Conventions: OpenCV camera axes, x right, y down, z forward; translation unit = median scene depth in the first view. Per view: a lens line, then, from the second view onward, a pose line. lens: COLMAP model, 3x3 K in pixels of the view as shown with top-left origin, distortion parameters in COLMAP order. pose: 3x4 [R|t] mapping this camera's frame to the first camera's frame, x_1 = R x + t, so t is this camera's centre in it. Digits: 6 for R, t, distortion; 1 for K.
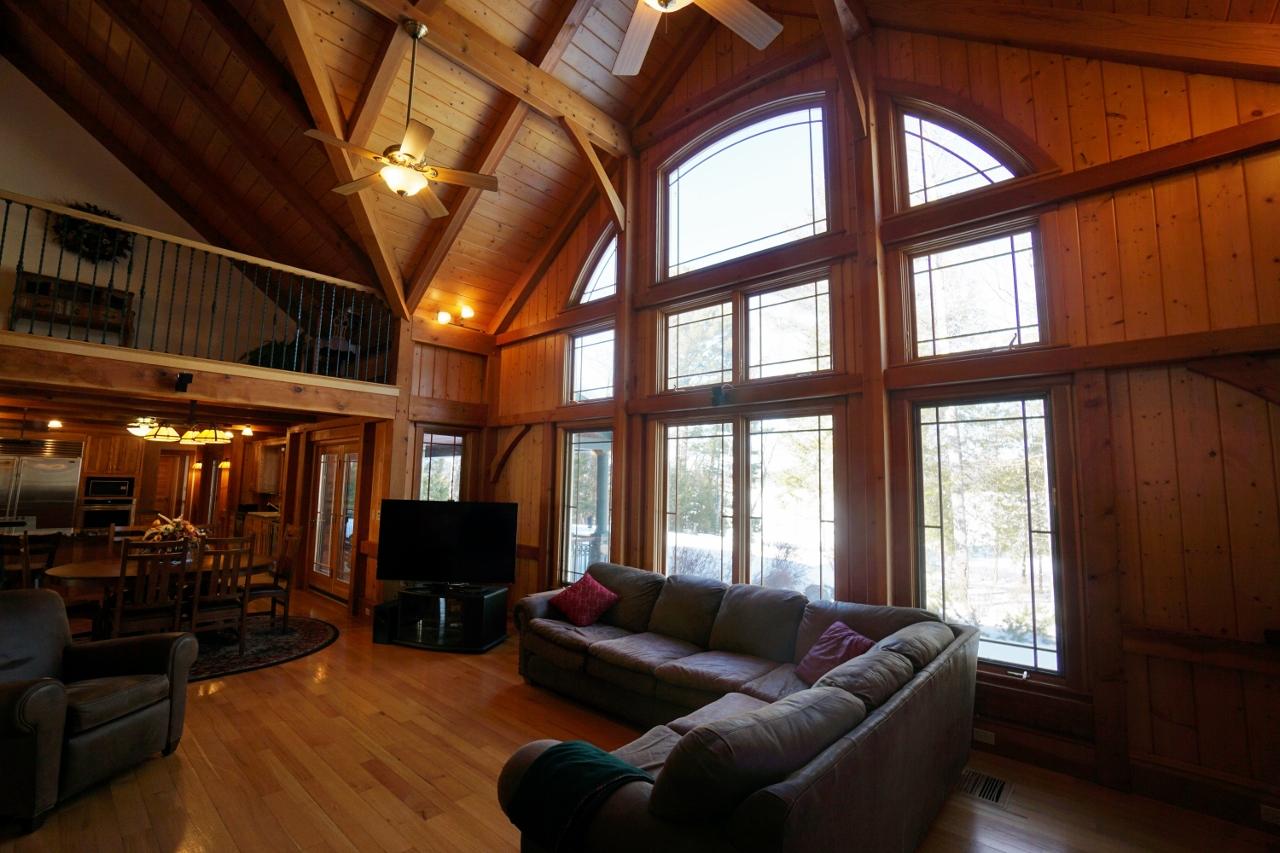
lens RADIAL K [[561.1, 0, 643.4], [0, 561.1, 432.0], [0, 0, 1]] dist [-0.015177, 0.004283]
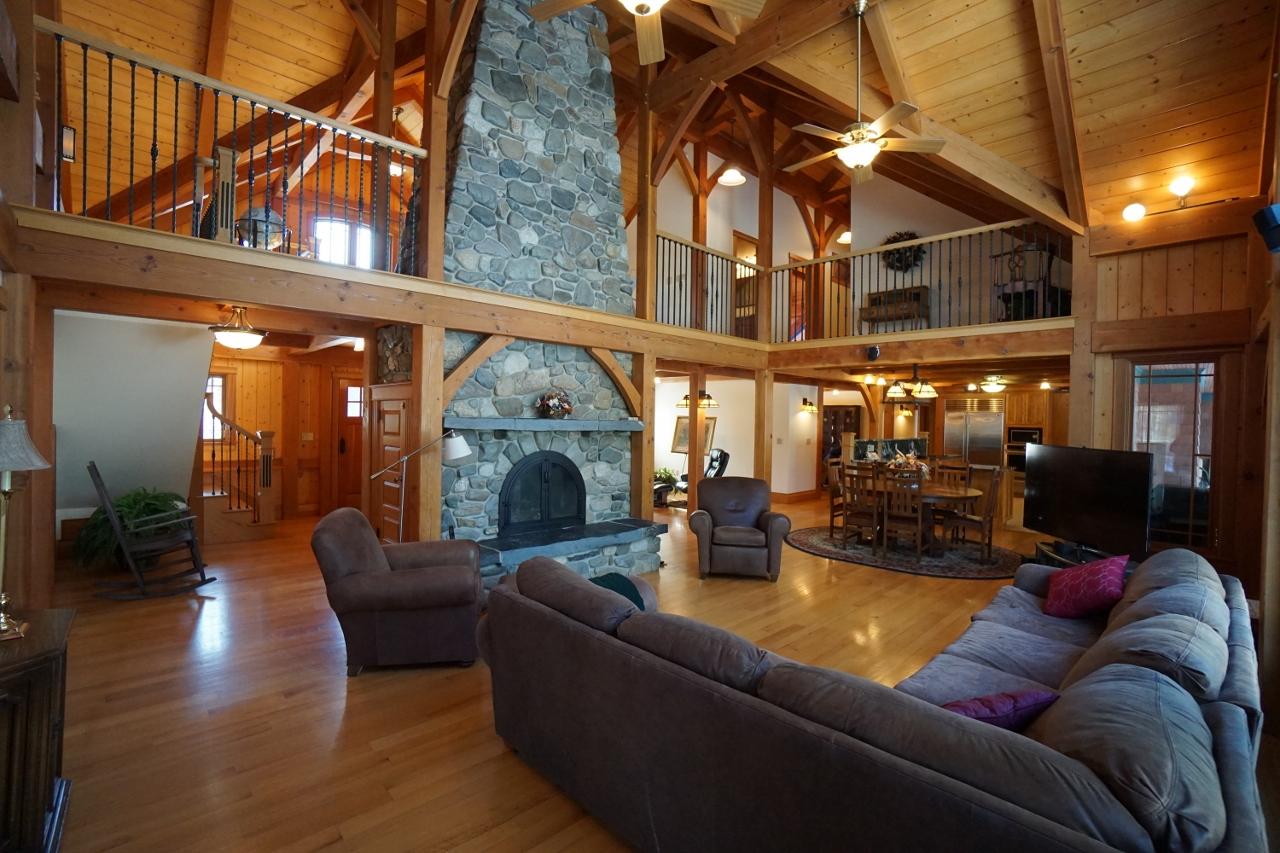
lens RADIAL K [[561.1, 0, 645.8], [0, 561.1, 417.9], [0, 0, 1]] dist [-0.015177, 0.004283]
pose [[-0.043113, -0.023506, -0.998794, 0.420834], [0.075563, 0.996783, -0.026720, 0.045418], [0.996209, -0.076624, -0.041198, 0.340103]]
